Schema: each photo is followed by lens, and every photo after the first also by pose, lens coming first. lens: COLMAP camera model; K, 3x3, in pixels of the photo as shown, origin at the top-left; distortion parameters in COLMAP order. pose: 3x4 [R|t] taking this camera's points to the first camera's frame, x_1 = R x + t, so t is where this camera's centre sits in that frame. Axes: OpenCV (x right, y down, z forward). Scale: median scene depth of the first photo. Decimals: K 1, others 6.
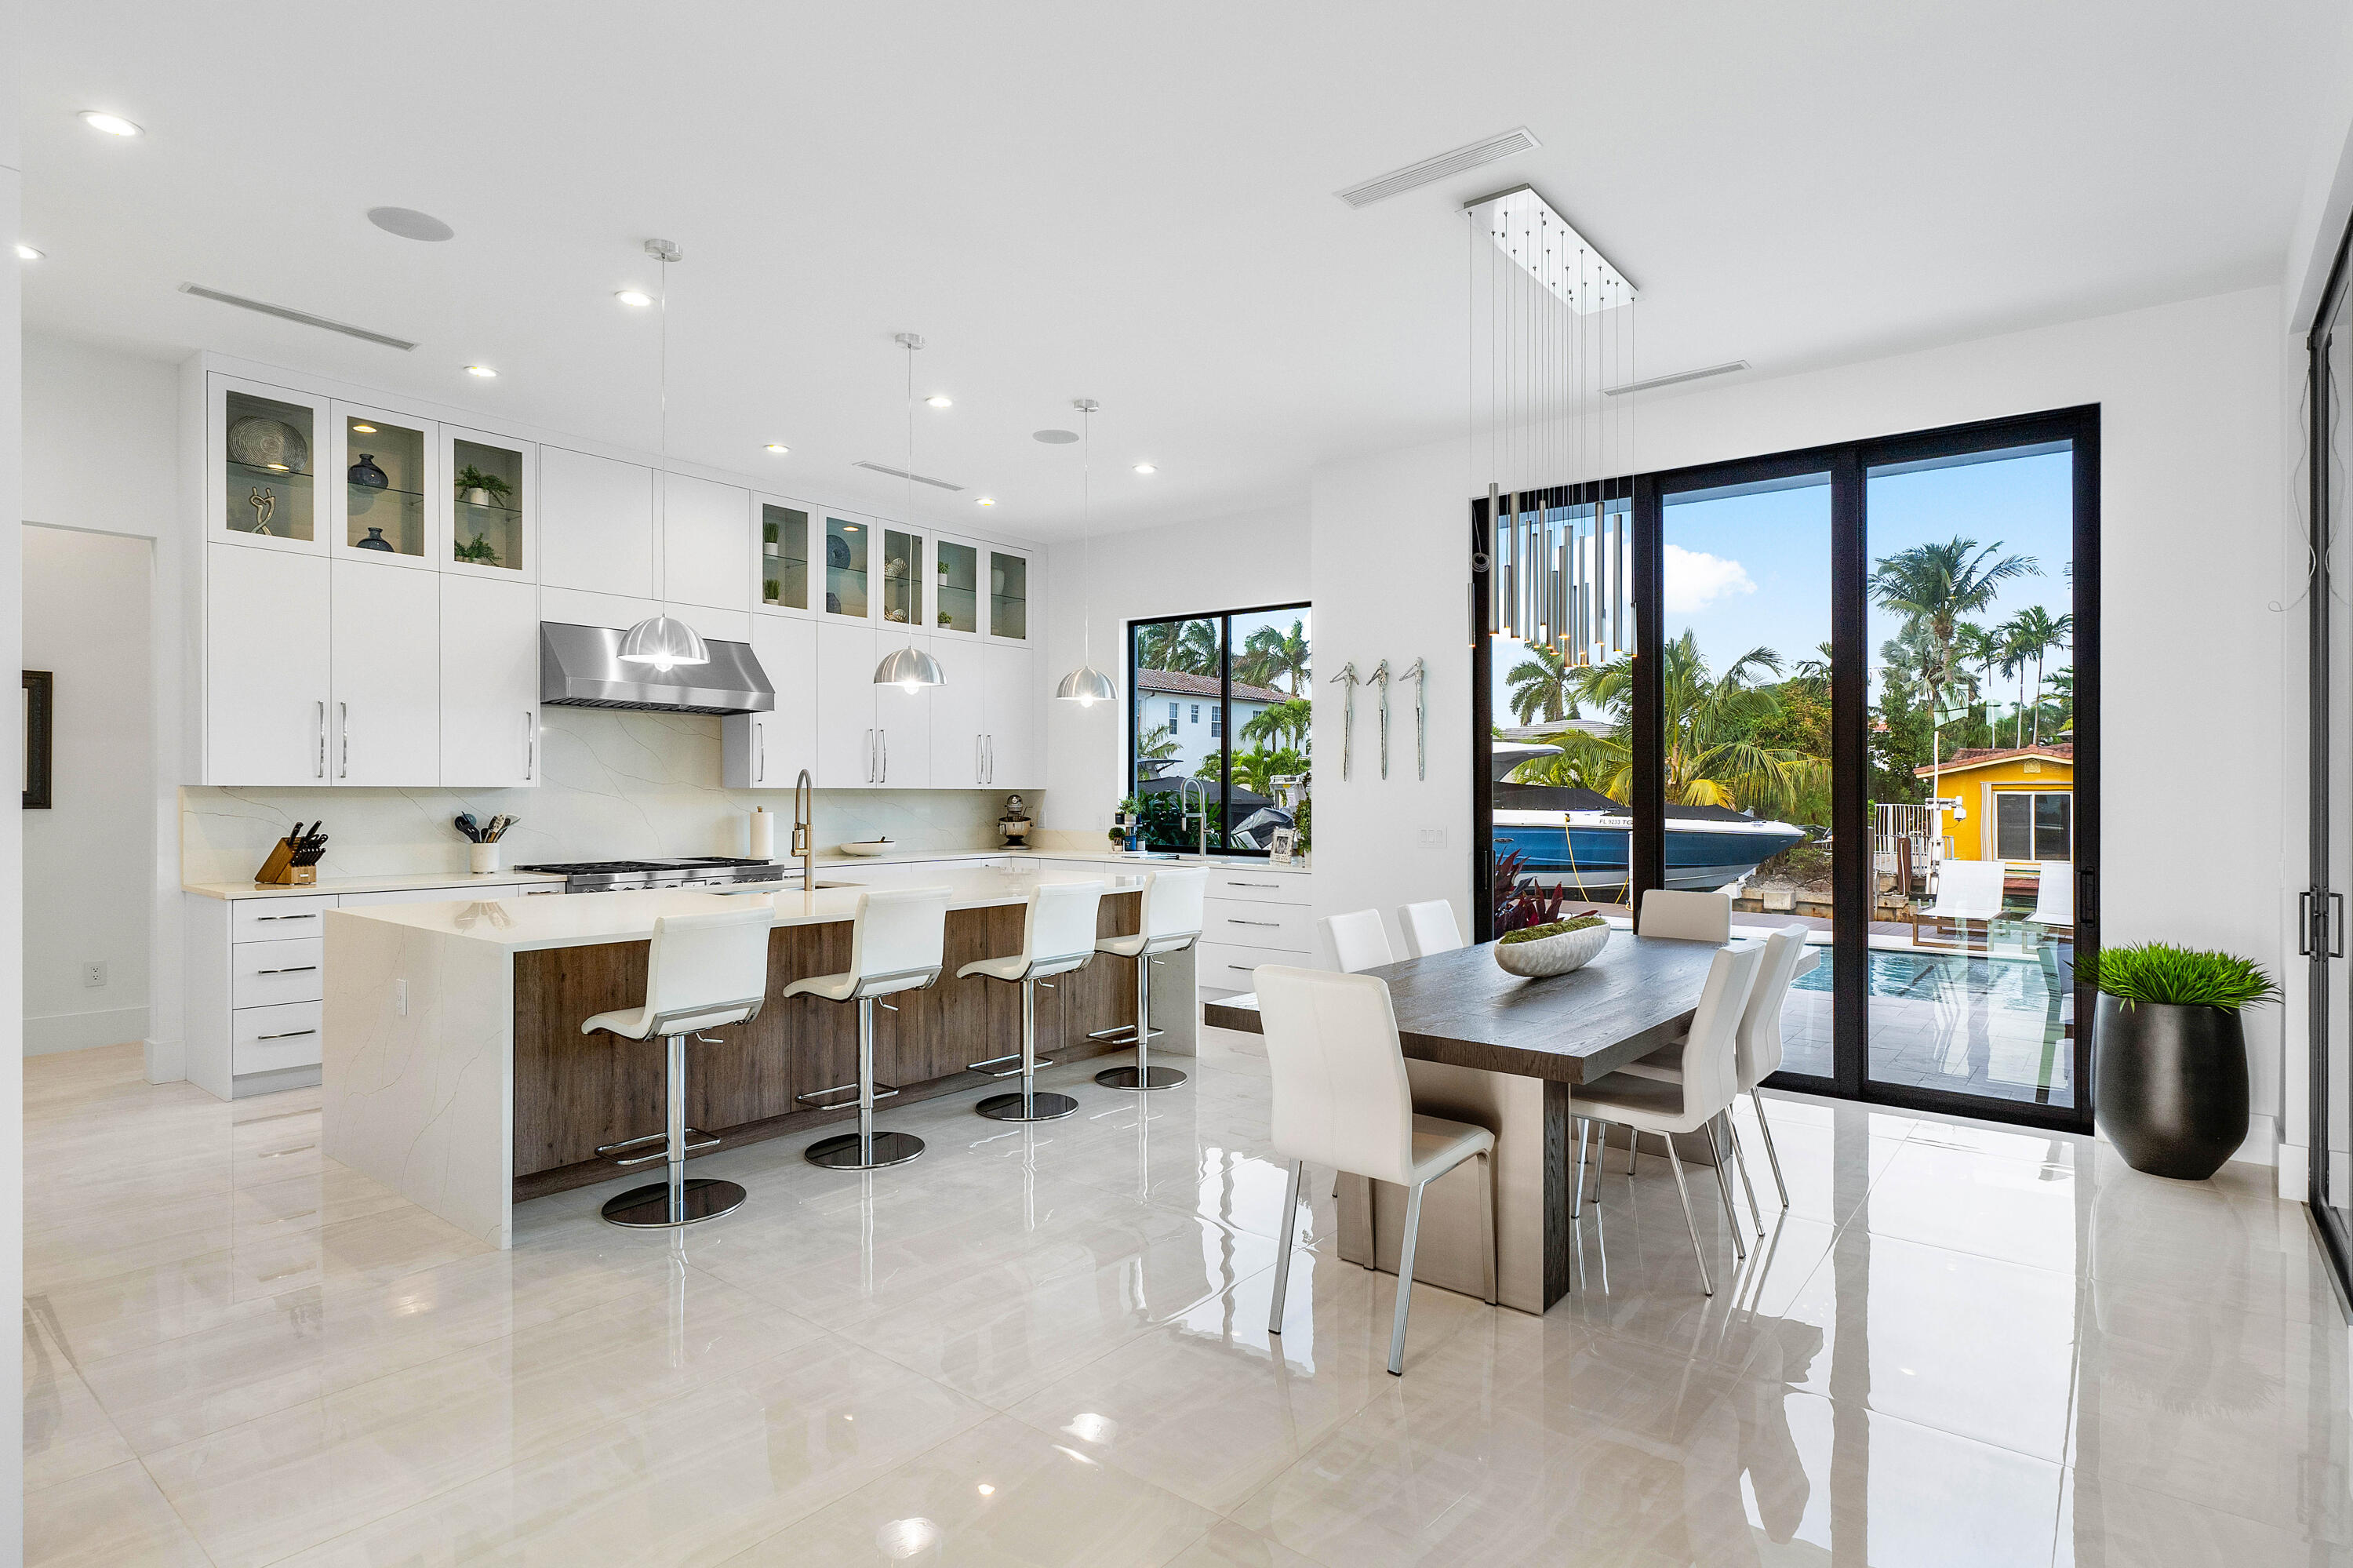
lens RADIAL K [[1206.2, 0, 1289.3], [0, 1206.2, 819.3], [0, 0, 1]] dist [0.002616, 0.000335]
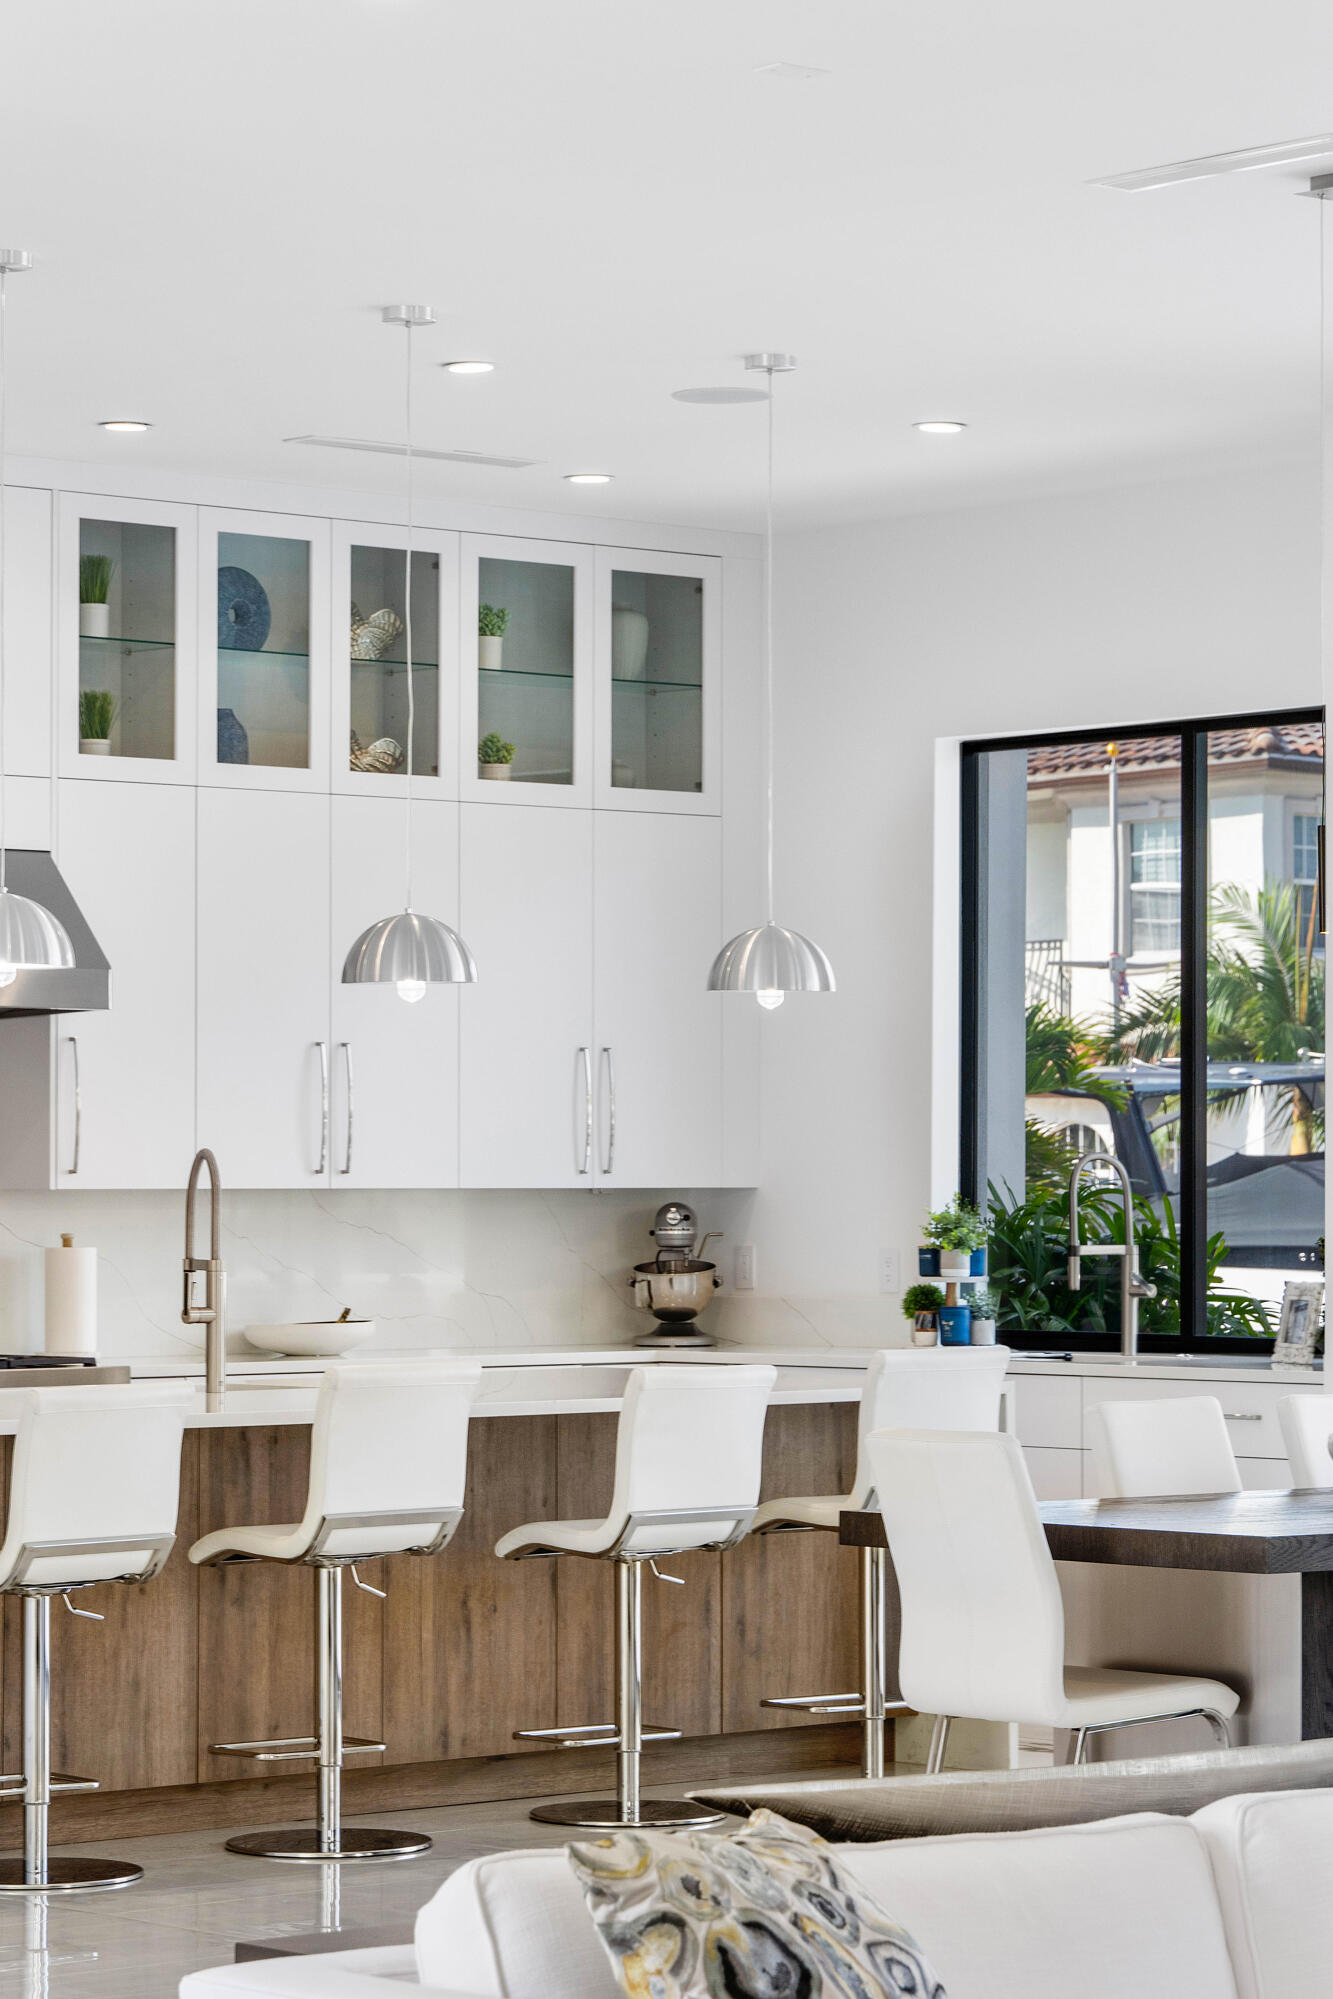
lens RADIAL K [[5331.7, 0, 668.4], [0, 5331.7, 999.7], [0, 0, 1]] dist [-0.013135, 0.000000]
pose [[0.967000, -0.016725, -0.254226, 0.234587], [0.001368, 0.998169, -0.060465, 0.020634], [0.254772, 0.058122, 0.965253, -0.737157]]
